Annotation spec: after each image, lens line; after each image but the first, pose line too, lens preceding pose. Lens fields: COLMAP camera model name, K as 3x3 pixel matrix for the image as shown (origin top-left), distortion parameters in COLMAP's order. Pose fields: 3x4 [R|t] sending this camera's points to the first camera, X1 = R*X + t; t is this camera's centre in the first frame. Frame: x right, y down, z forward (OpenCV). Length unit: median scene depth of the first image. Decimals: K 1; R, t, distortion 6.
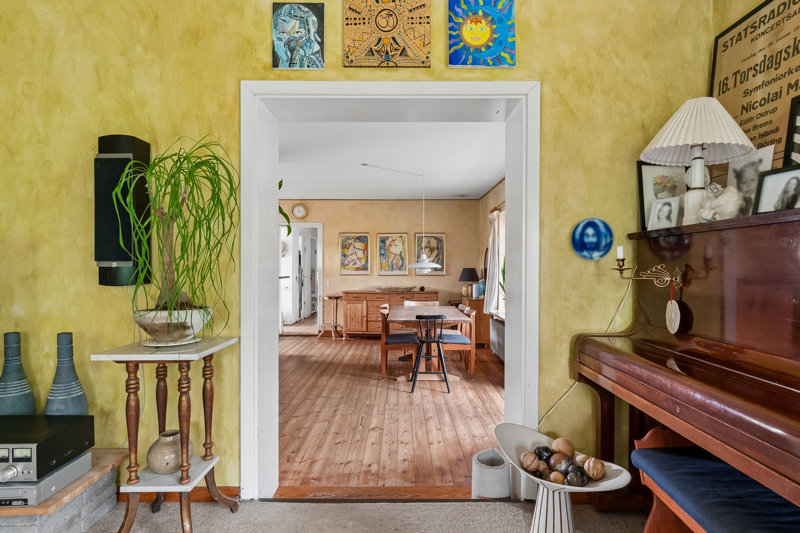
lens RADIAL K [[424.1, 0, 399.3], [0, 424.1, 267.6], [0, 0, 1]] dist [-0.002502, -0.000630]
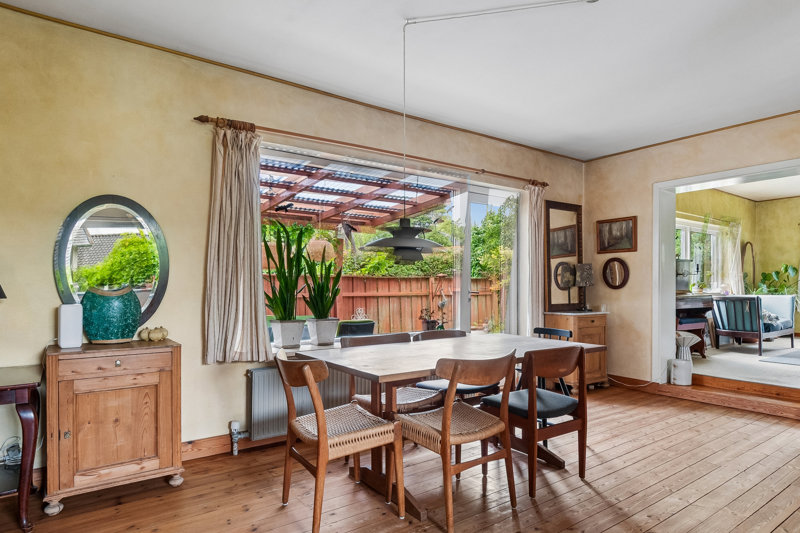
lens RADIAL K [[476.9, 0, 397.7], [0, 476.9, 274.8], [0, 0, 1]] dist [-0.002355, -0.005828]
pose [[-0.587068, 0.016730, 0.809365, -0.604127], [0.007773, 0.999857, -0.015029, 0.043319], [-0.809500, -0.002532, -0.587114, 2.456428]]
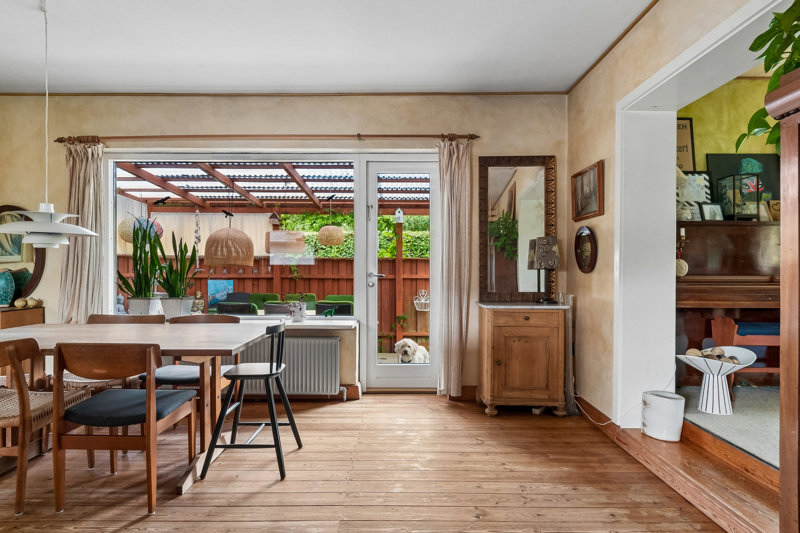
lens RADIAL K [[424.1, 0, 397.4], [0, 424.1, 263.2], [0, 0, 1]] dist [-0.002502, -0.000630]
pose [[0.011653, 0.008562, 0.999895, -0.707340], [0.010100, 0.999911, -0.008679, 0.055304], [-0.999881, 0.010200, 0.011565, 1.233244]]
